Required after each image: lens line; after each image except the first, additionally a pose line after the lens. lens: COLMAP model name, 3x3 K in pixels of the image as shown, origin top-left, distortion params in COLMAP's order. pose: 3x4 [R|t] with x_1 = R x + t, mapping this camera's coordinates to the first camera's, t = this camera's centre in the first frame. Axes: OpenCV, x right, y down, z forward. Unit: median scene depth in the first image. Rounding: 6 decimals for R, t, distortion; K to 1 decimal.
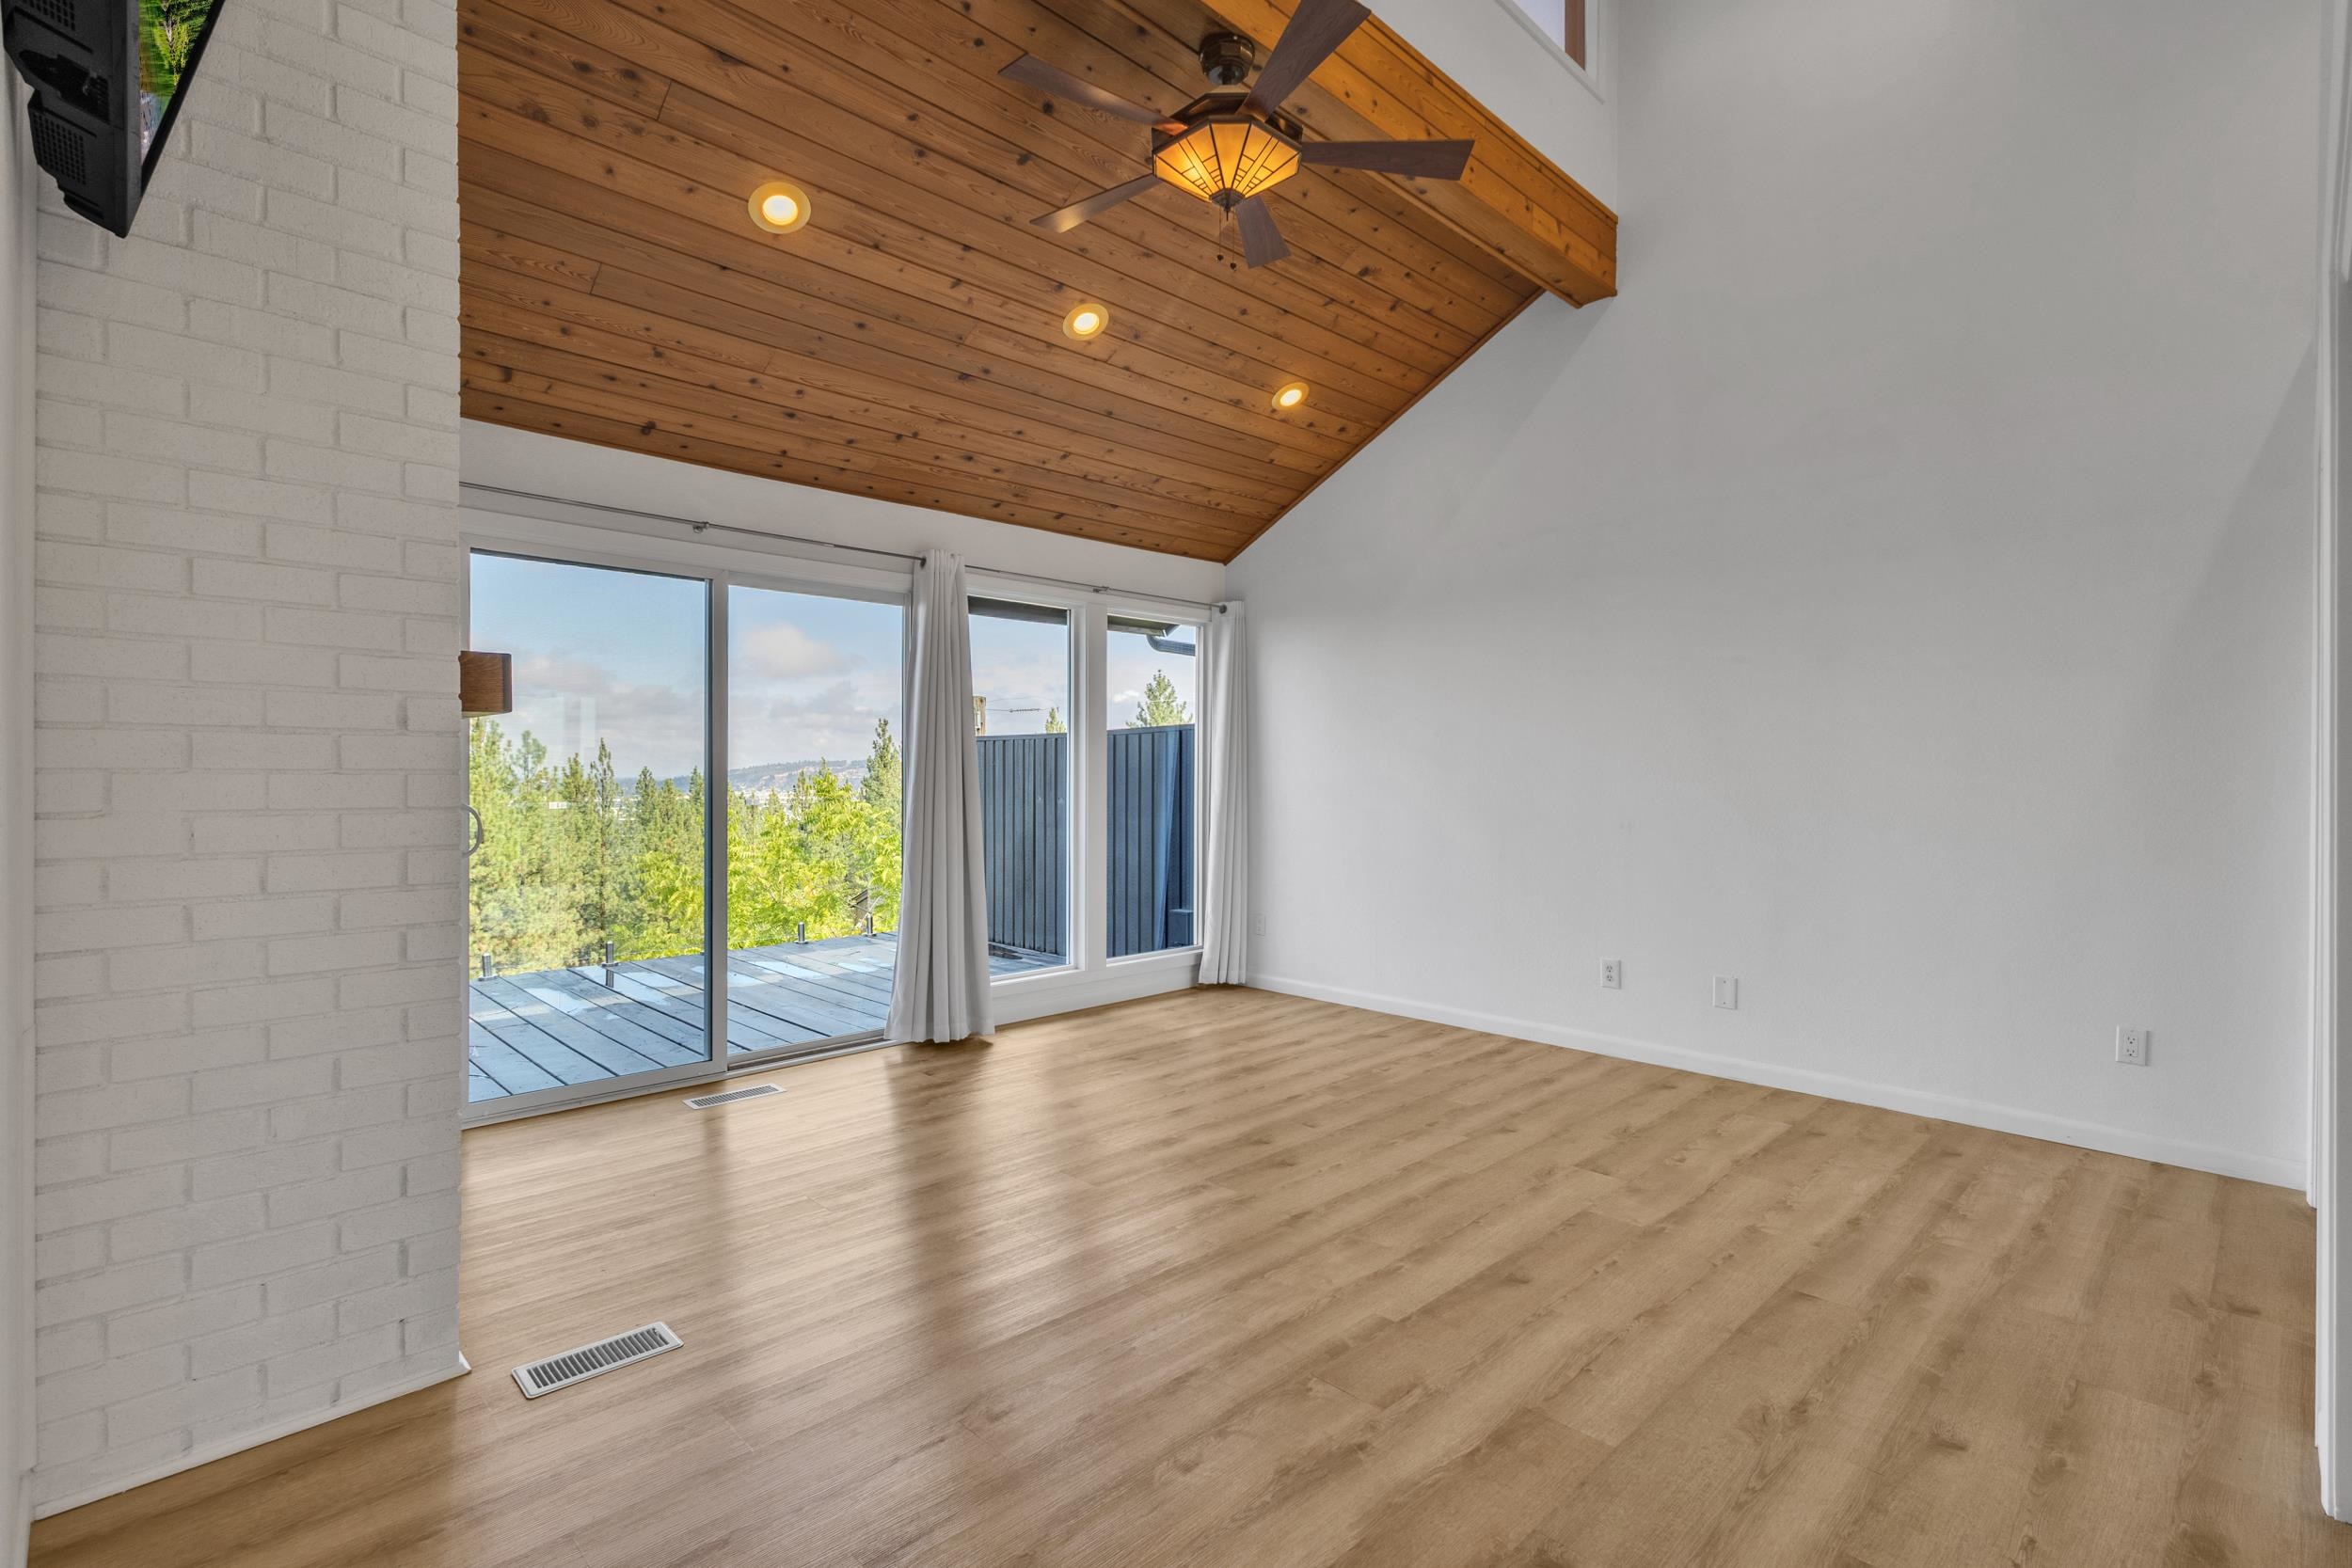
lens RADIAL K [[1083.1, 0, 1179.2], [0, 1083.1, 797.1], [0, 0, 1]] dist [0.002823, 0.000071]
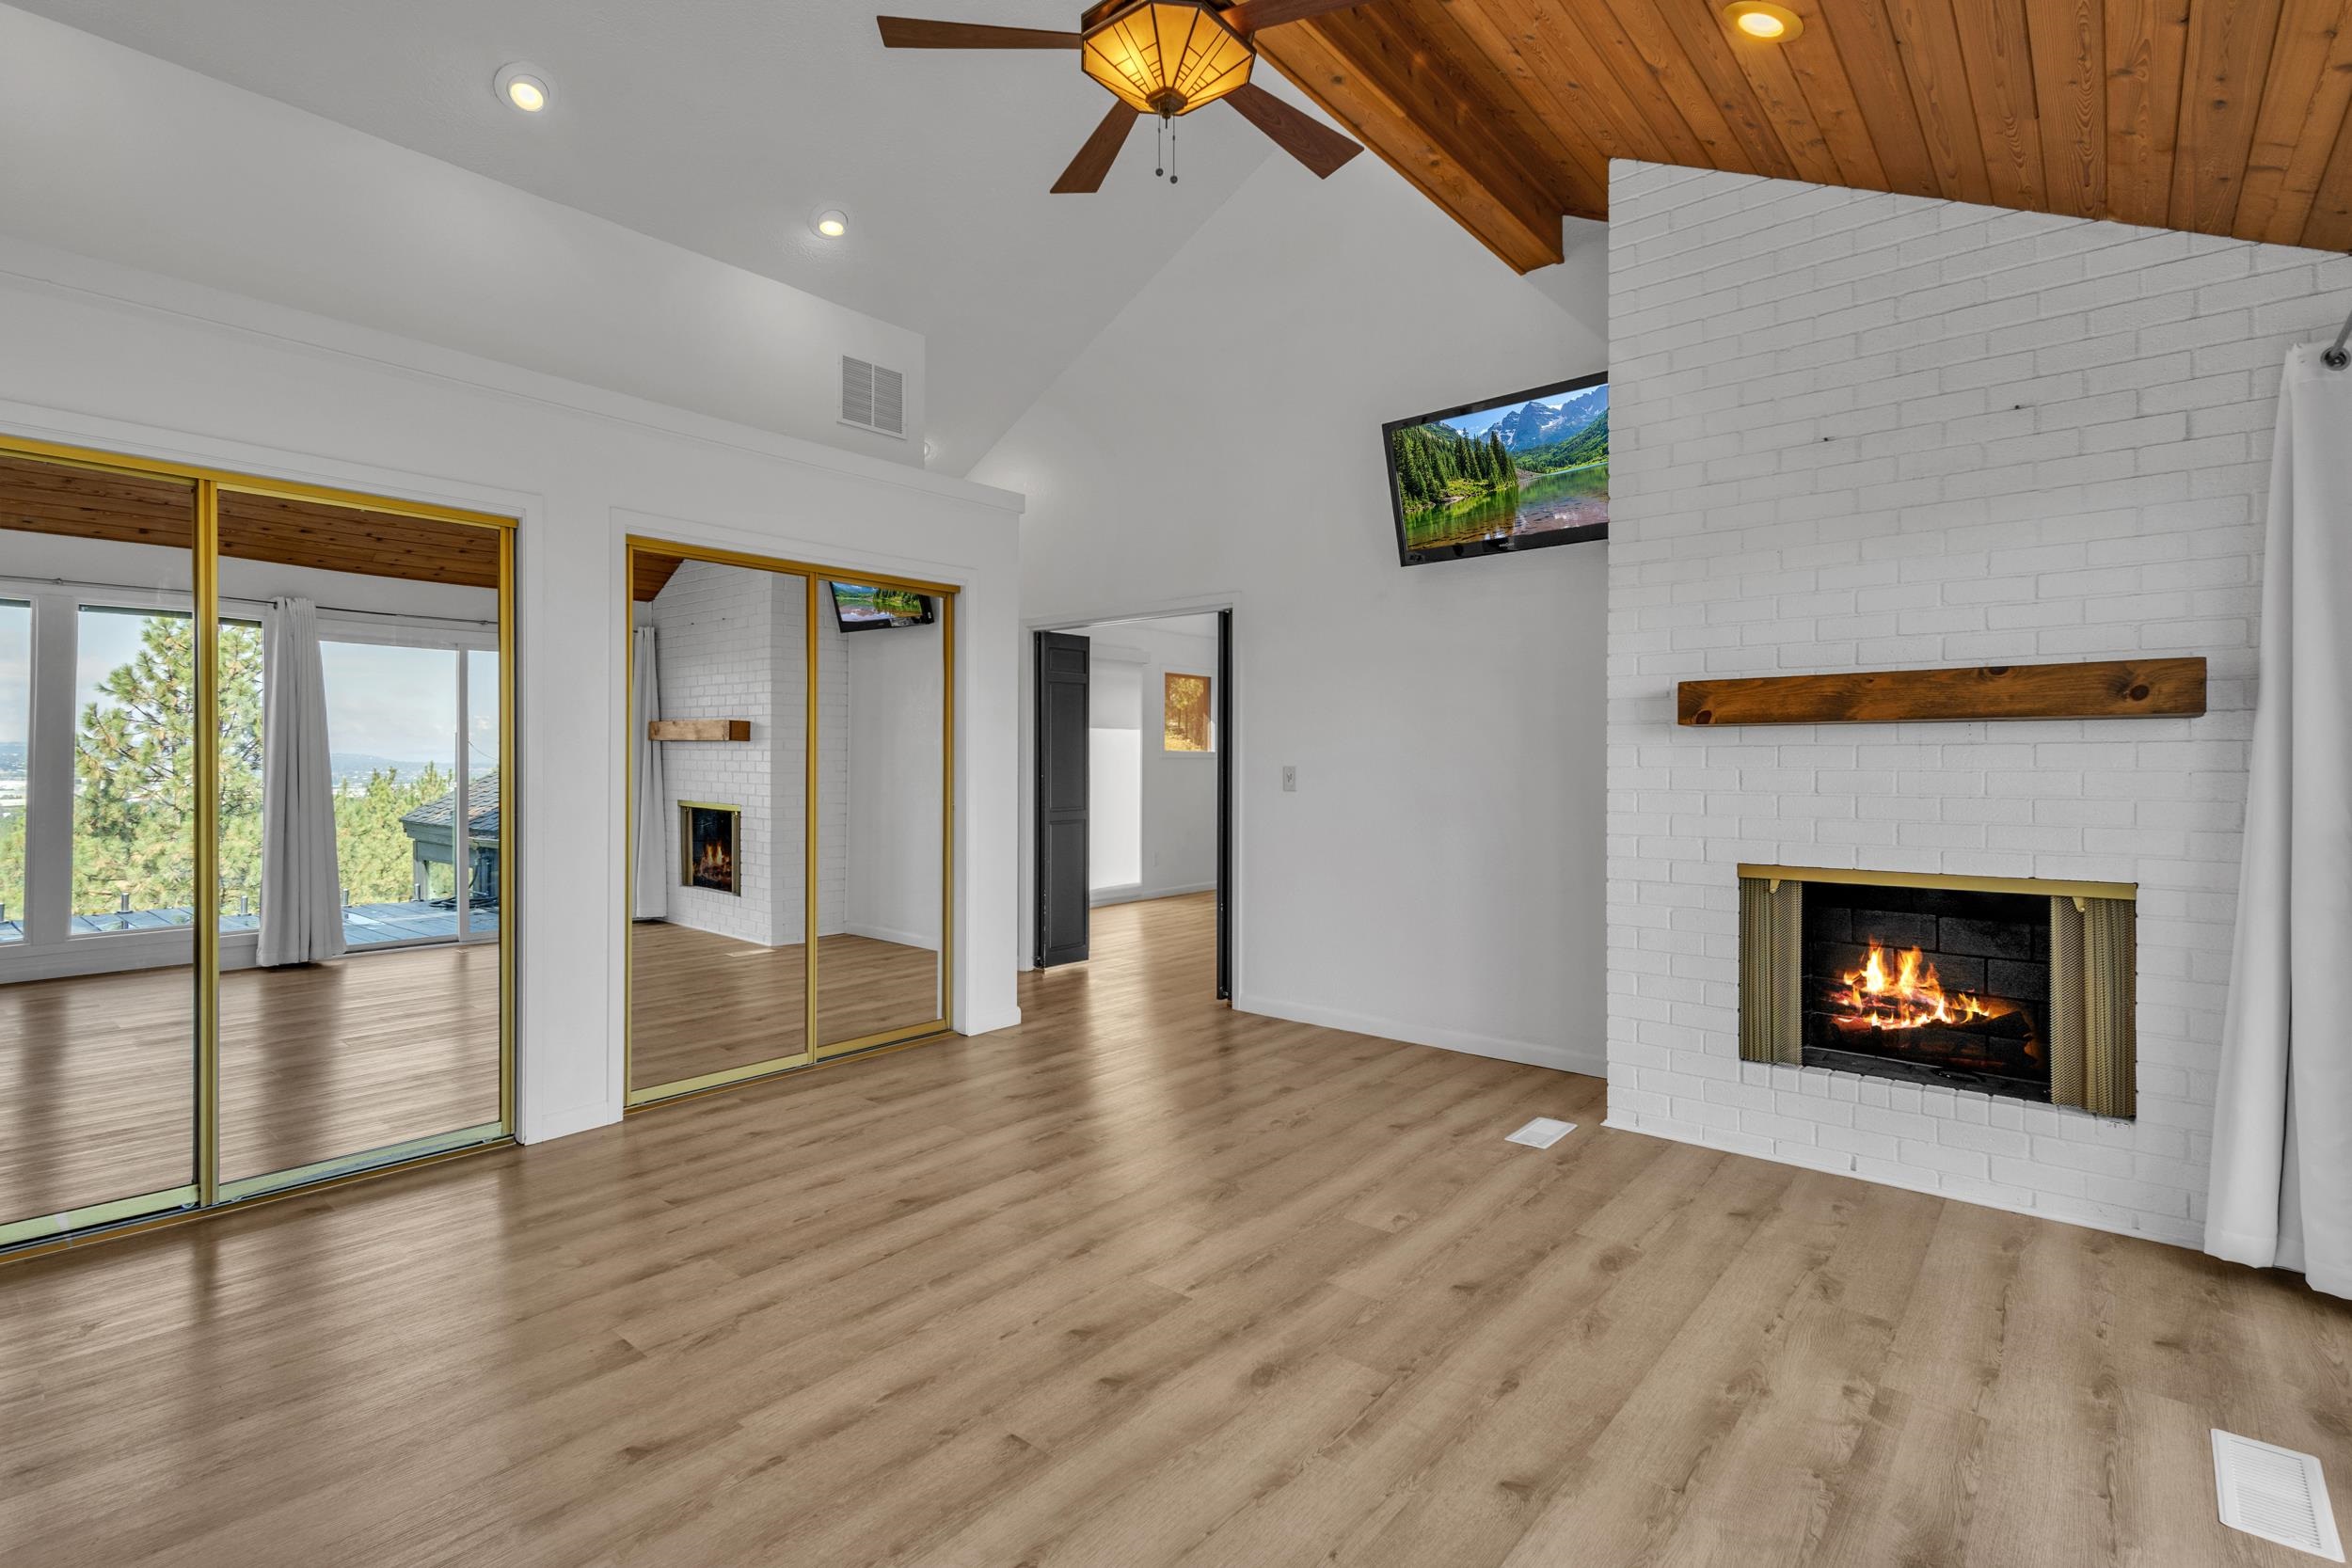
lens RADIAL K [[1090.1, 0, 1175.5], [0, 1090.1, 775.8], [0, 0, 1]] dist [0.005322, 0.000305]
pose [[-0.995561, -0.004808, -0.093998, 0.117616], [-0.007334, 0.999621, 0.026550, -0.039012], [0.093834, 0.027122, -0.995218, 1.881316]]
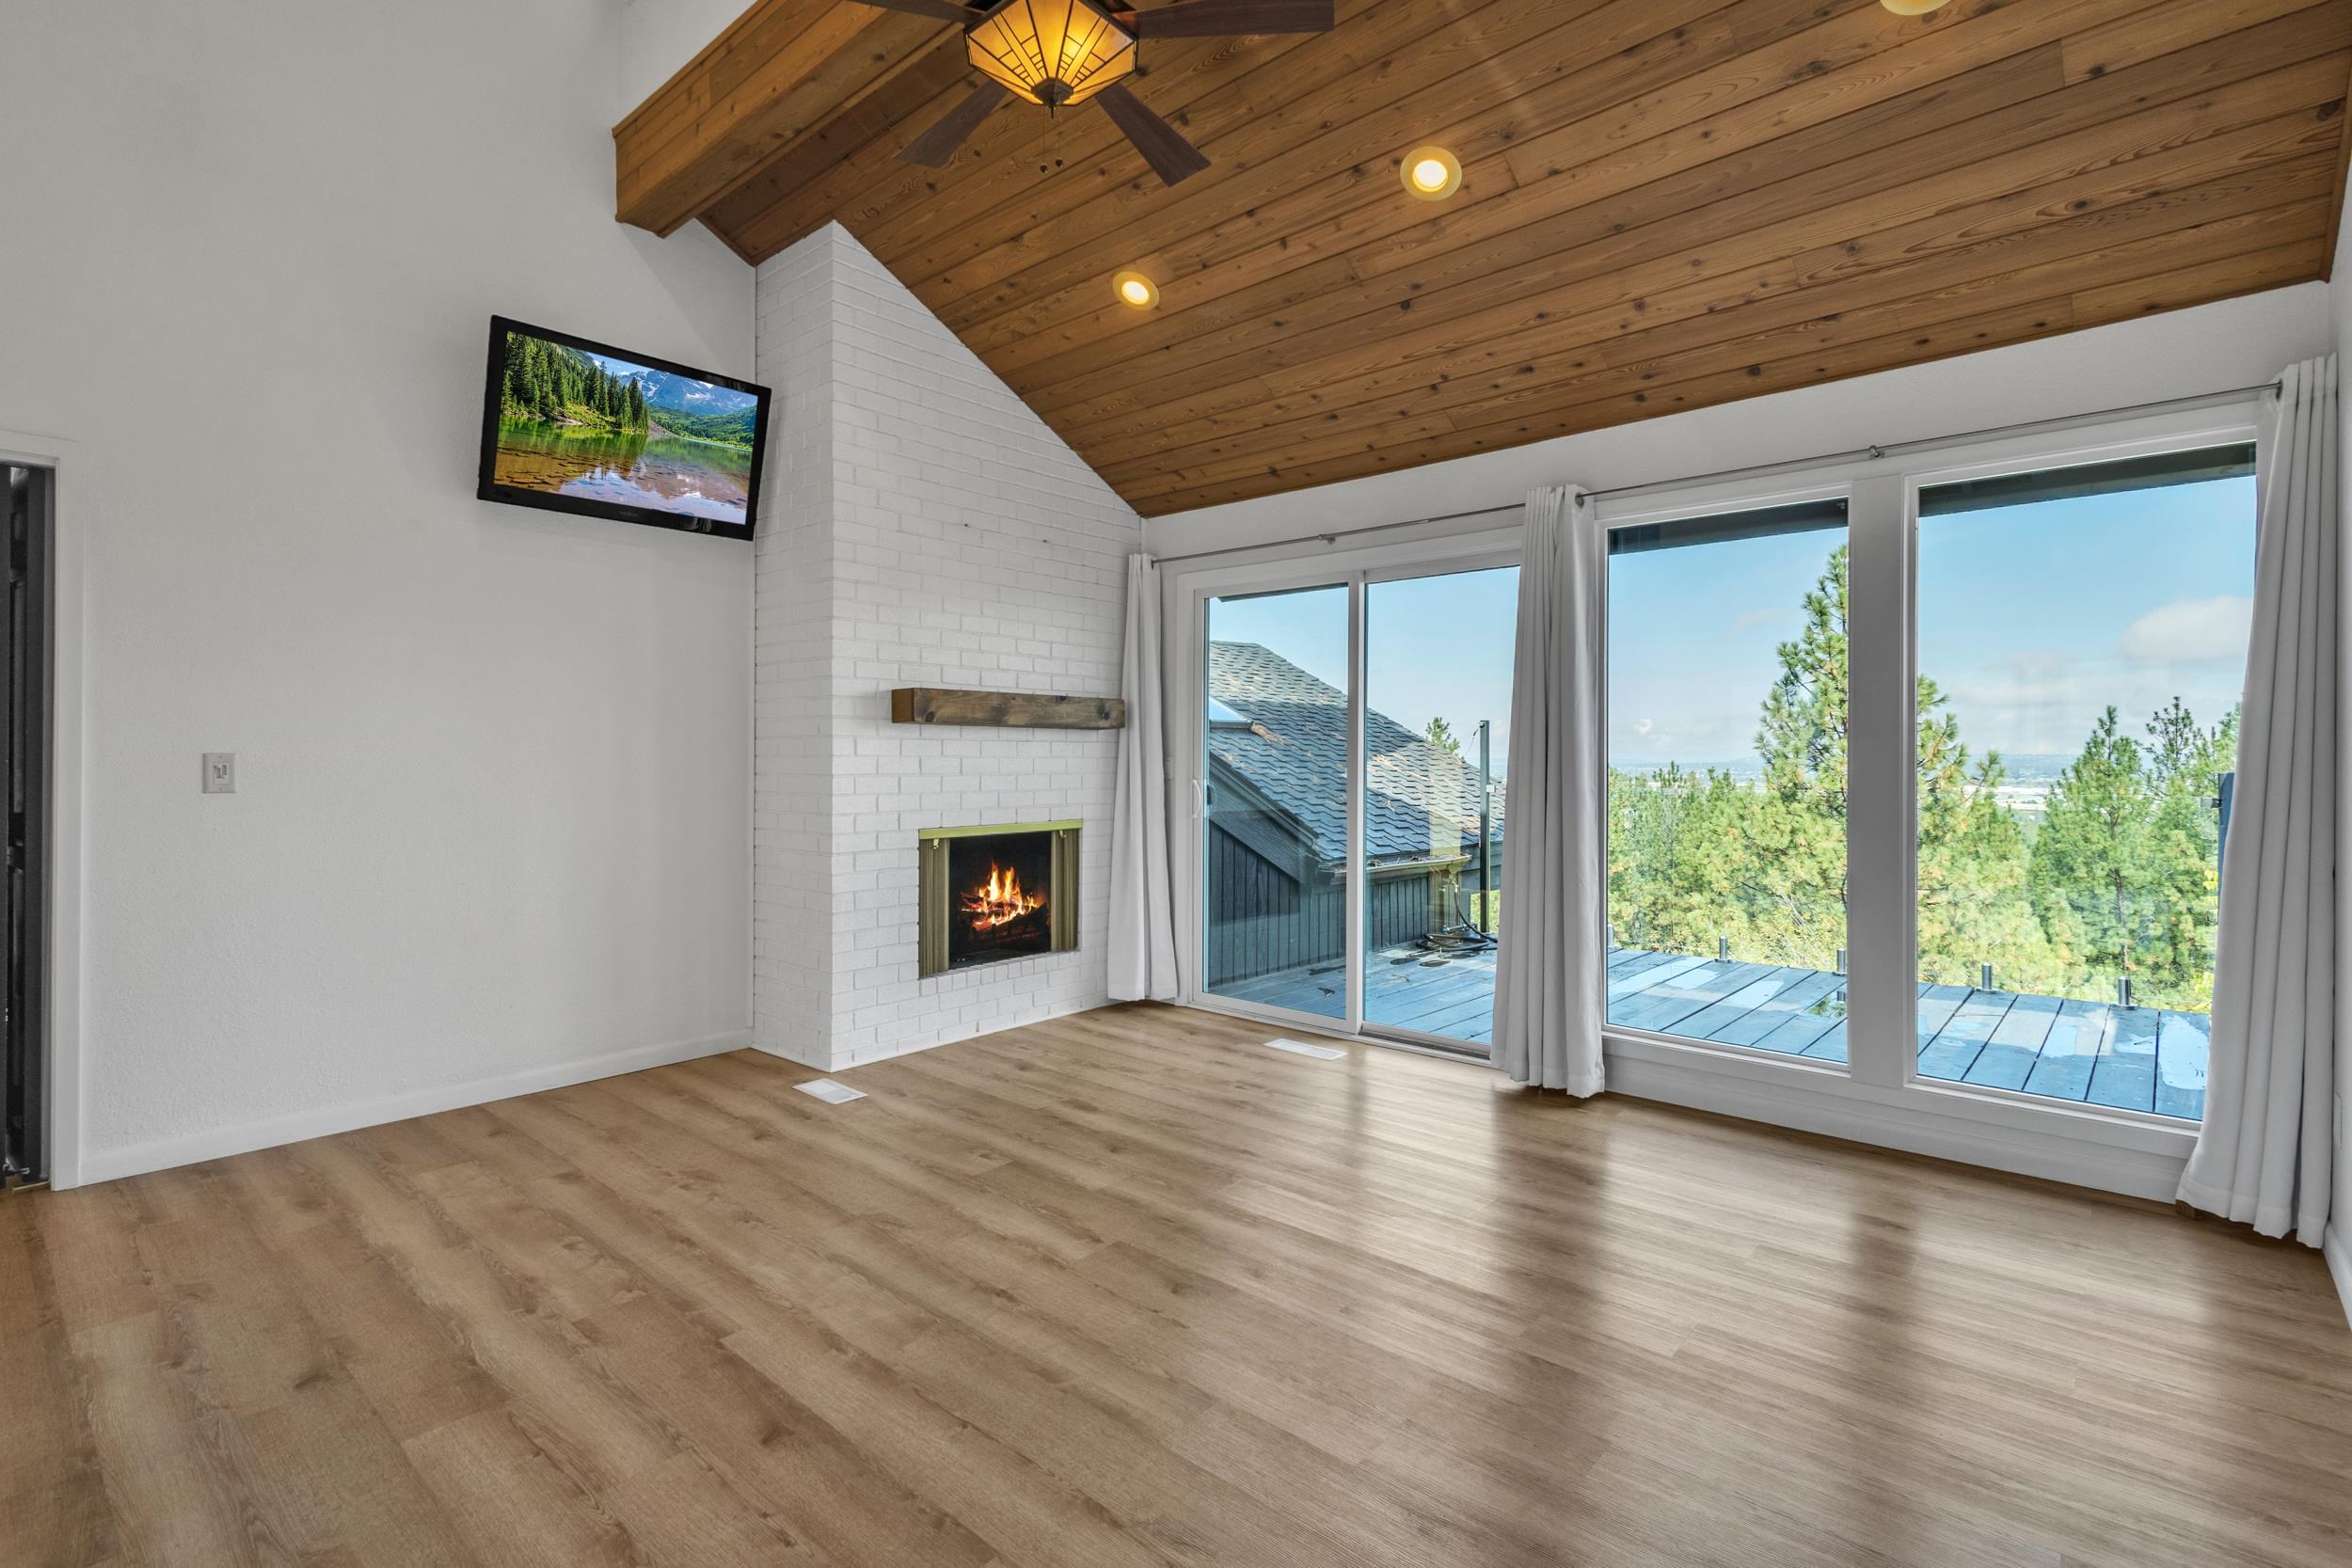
lens RADIAL K [[1090.1, 0, 1175.5], [0, 1090.1, 775.8], [0, 0, 1]] dist [0.005322, 0.000305]
pose [[0.075754, 0.013947, -0.997029, 0.928014], [-0.020827, 0.999706, 0.012402, -0.020248], [0.996909, 0.019825, 0.076022, 1.042721]]
